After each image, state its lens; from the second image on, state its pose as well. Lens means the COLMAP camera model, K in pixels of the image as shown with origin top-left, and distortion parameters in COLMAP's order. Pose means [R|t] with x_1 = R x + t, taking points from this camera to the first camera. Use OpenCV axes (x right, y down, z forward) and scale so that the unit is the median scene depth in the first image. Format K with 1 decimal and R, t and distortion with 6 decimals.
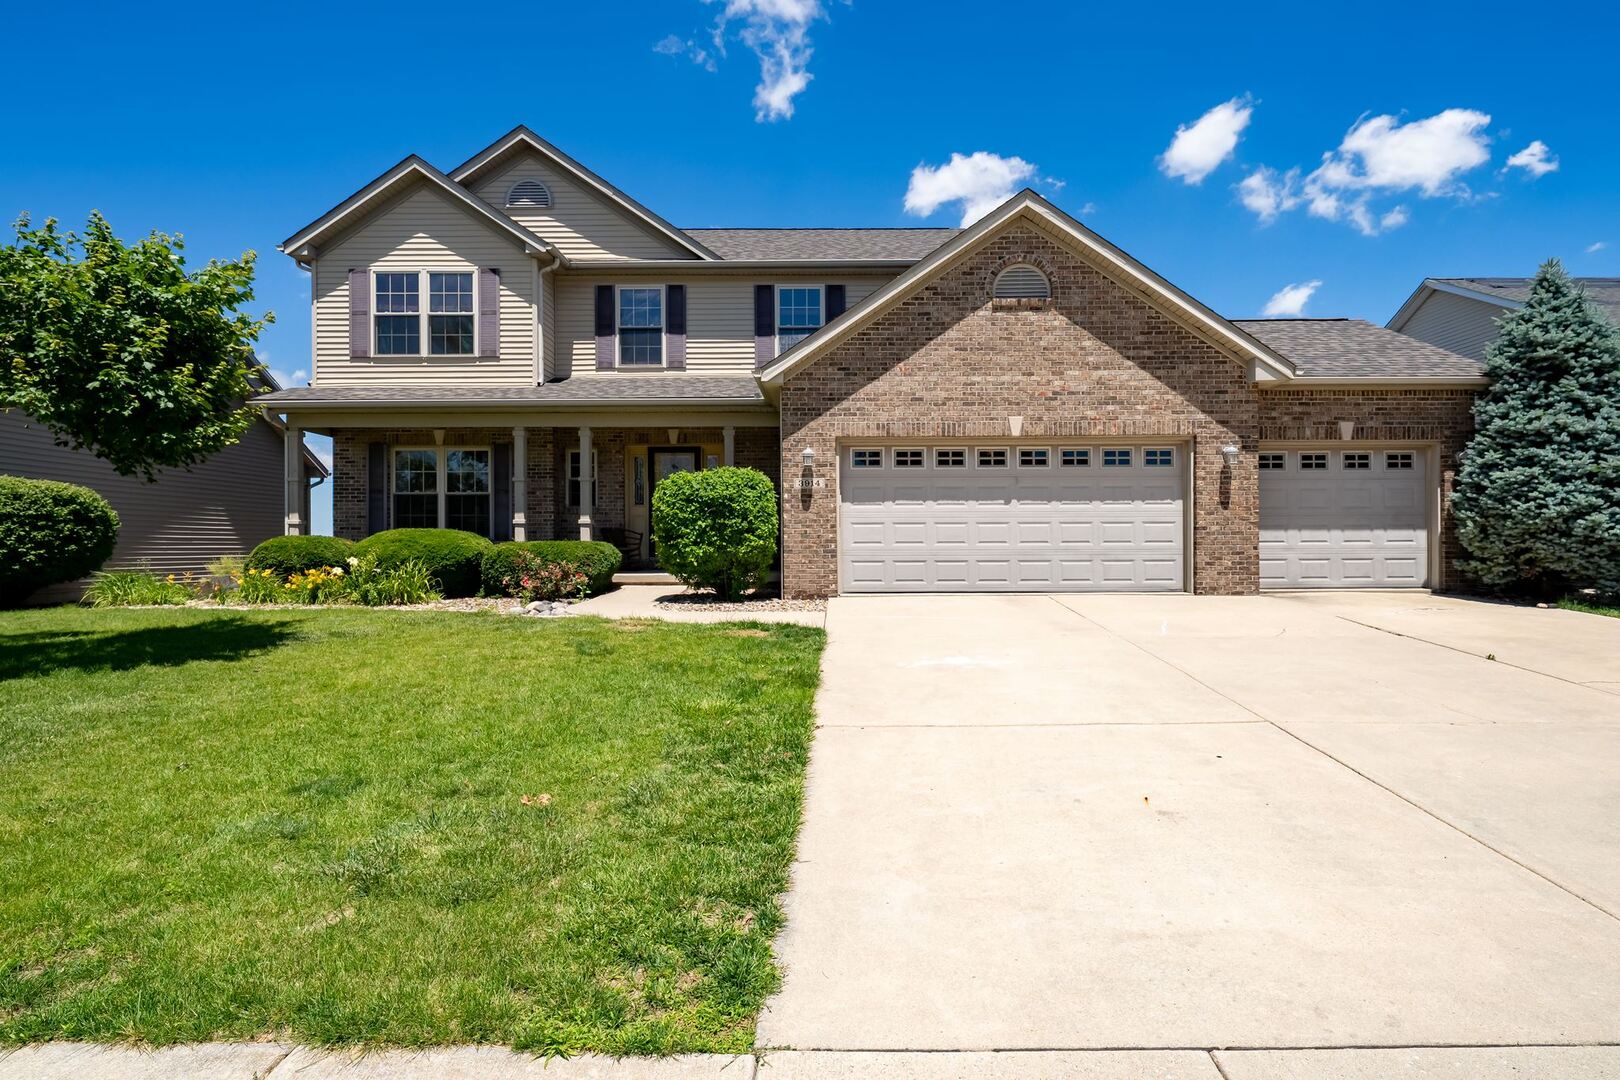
lens RADIAL K [[829.7, 0, 843.8], [0, 829.7, 550.8], [0, 0, 1]] dist [-0.002816, -0.000396]
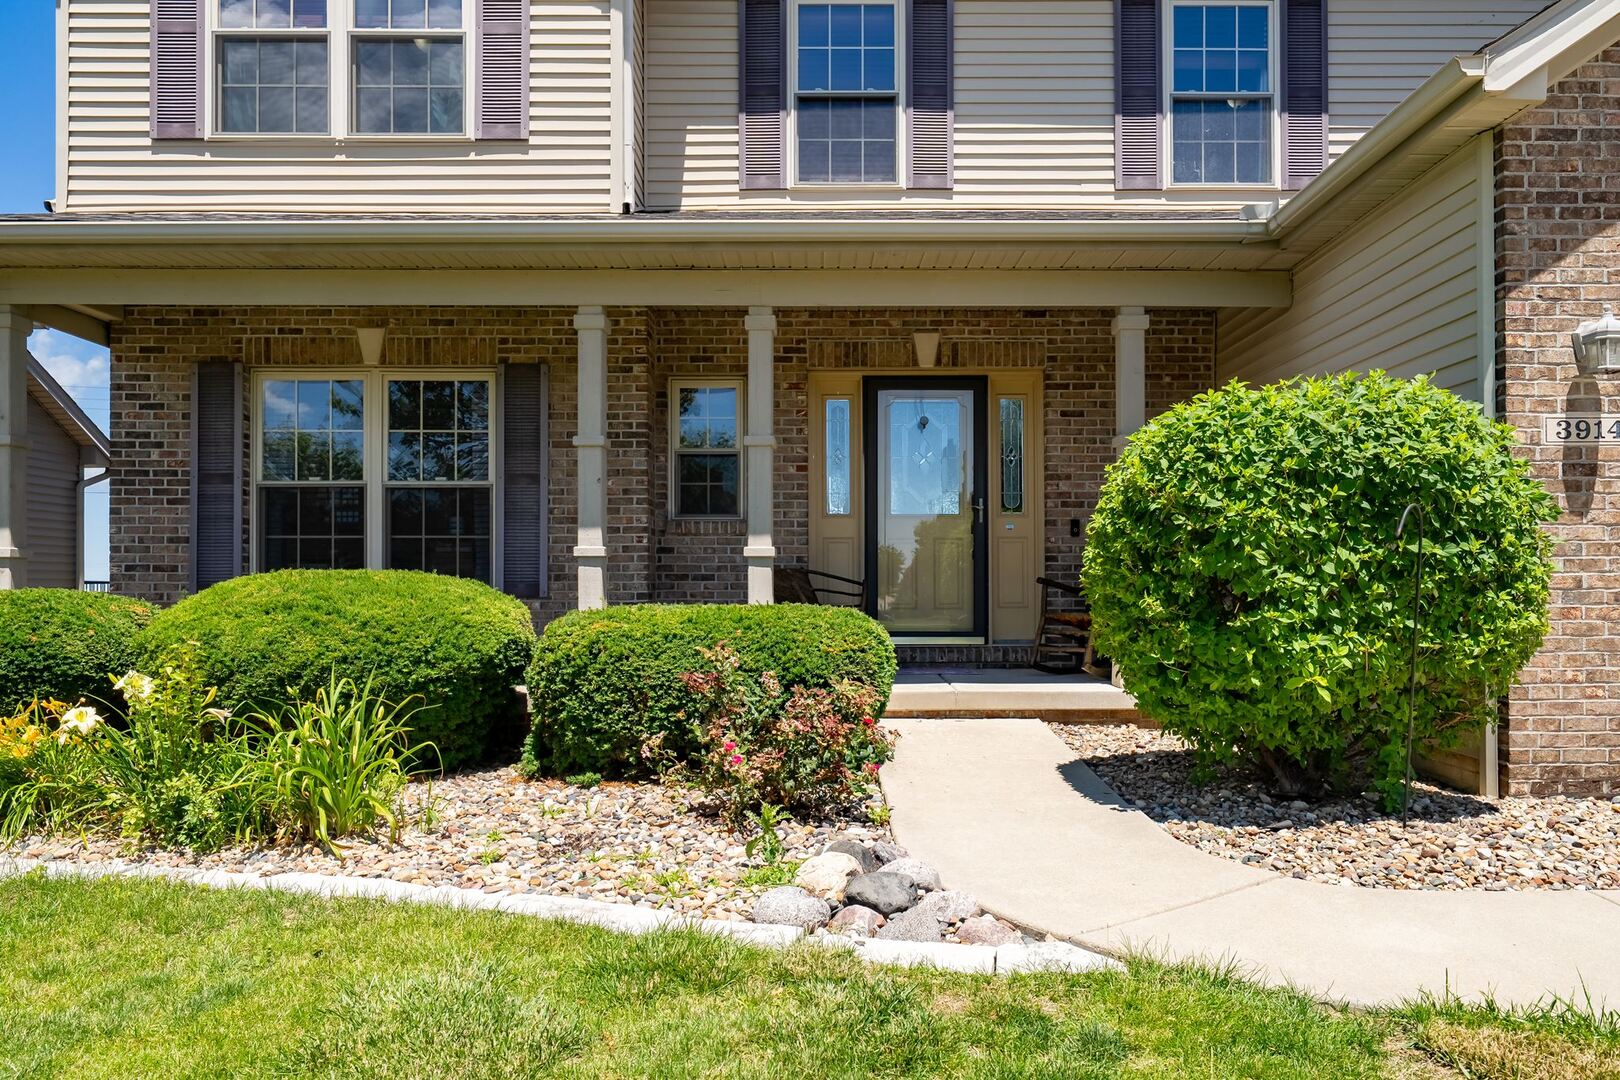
lens RADIAL K [[1104.1, 0, 844.0], [0, 1104.1, 583.0], [0, 0, 1]] dist [-0.002413, 0.005309]
pose [[0.999983, 0.000640, 0.005803, -0.319626], [-0.000579, 0.999944, -0.010540, -0.017684], [-0.005809, 0.010537, 0.999928, 0.564191]]
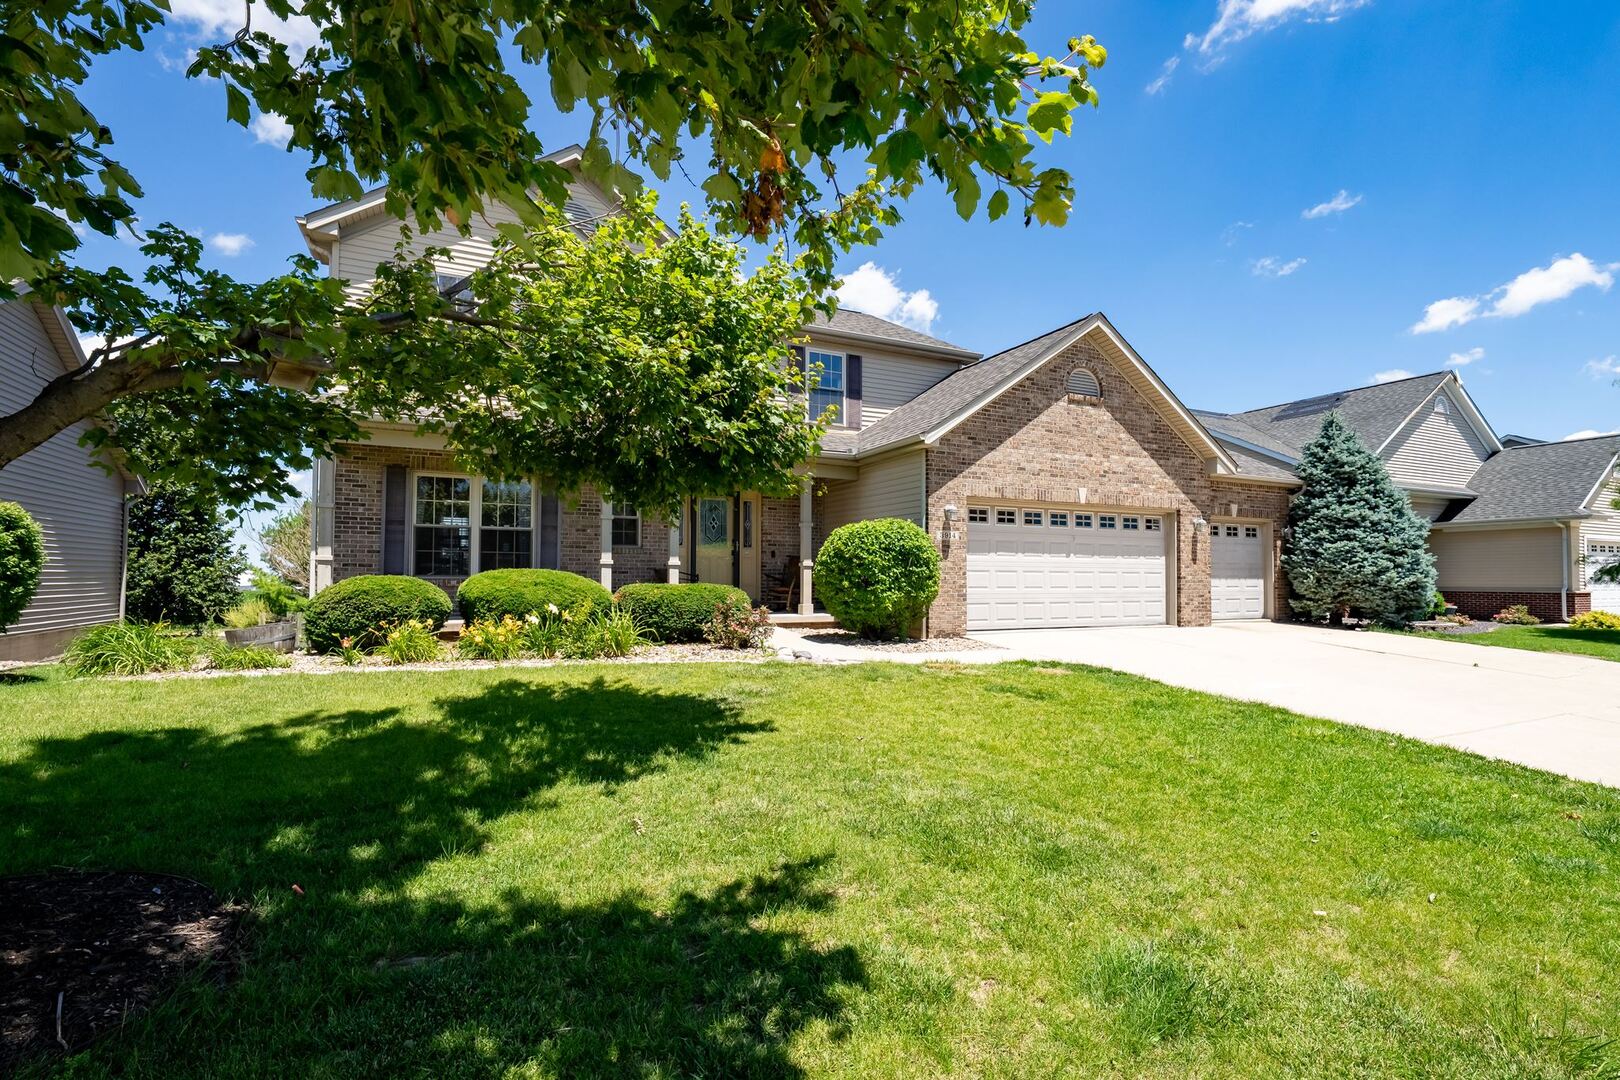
lens RADIAL K [[745.9, 0, 814.1], [0, 745.9, 556.8], [0, 0, 1]] dist [-0.008194, -0.000350]
pose [[0.901335, 0.020344, 0.432644, -0.630224], [-0.006179, 0.999399, -0.034121, -0.015783], [-0.433078, 0.028081, 0.900919, 0.155108]]
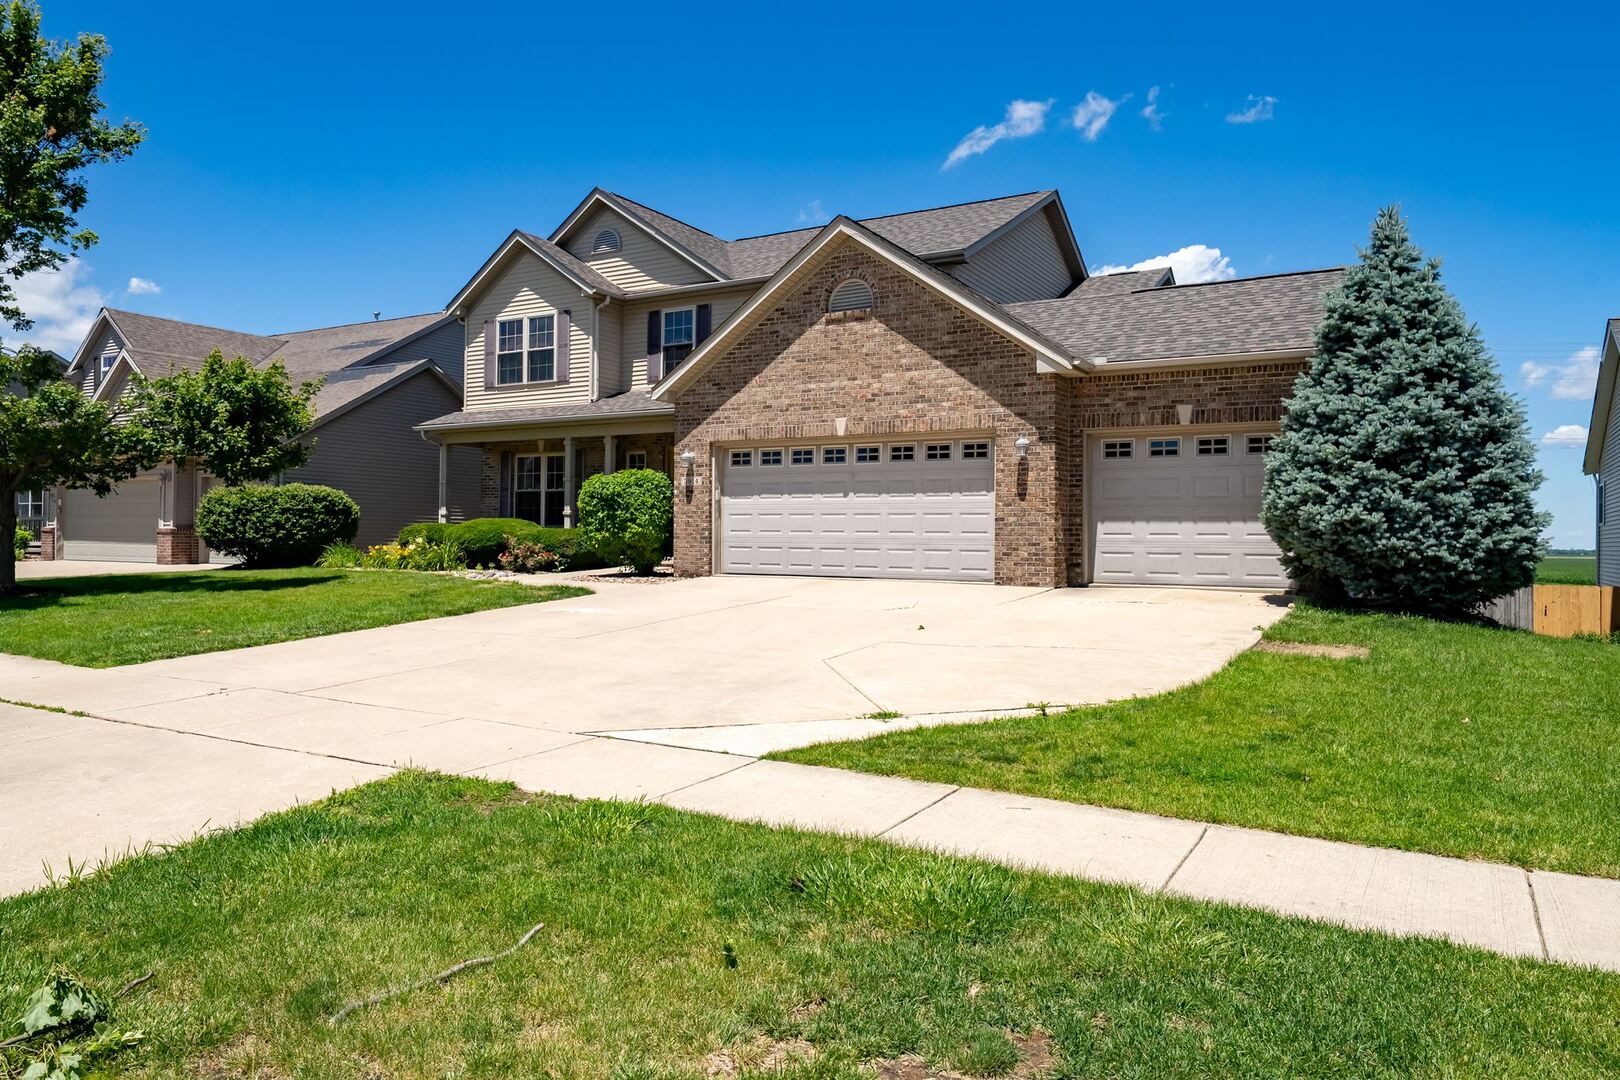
lens RADIAL K [[1104.1, 0, 820.3], [0, 1104.1, 546.2], [0, 0, 1]] dist [-0.002413, 0.005309]
pose [[0.858291, 0.015357, -0.512933, 0.915651], [-0.018712, 0.999824, -0.001377, 0.011428], [0.512821, 0.010779, 0.858428, -0.270445]]
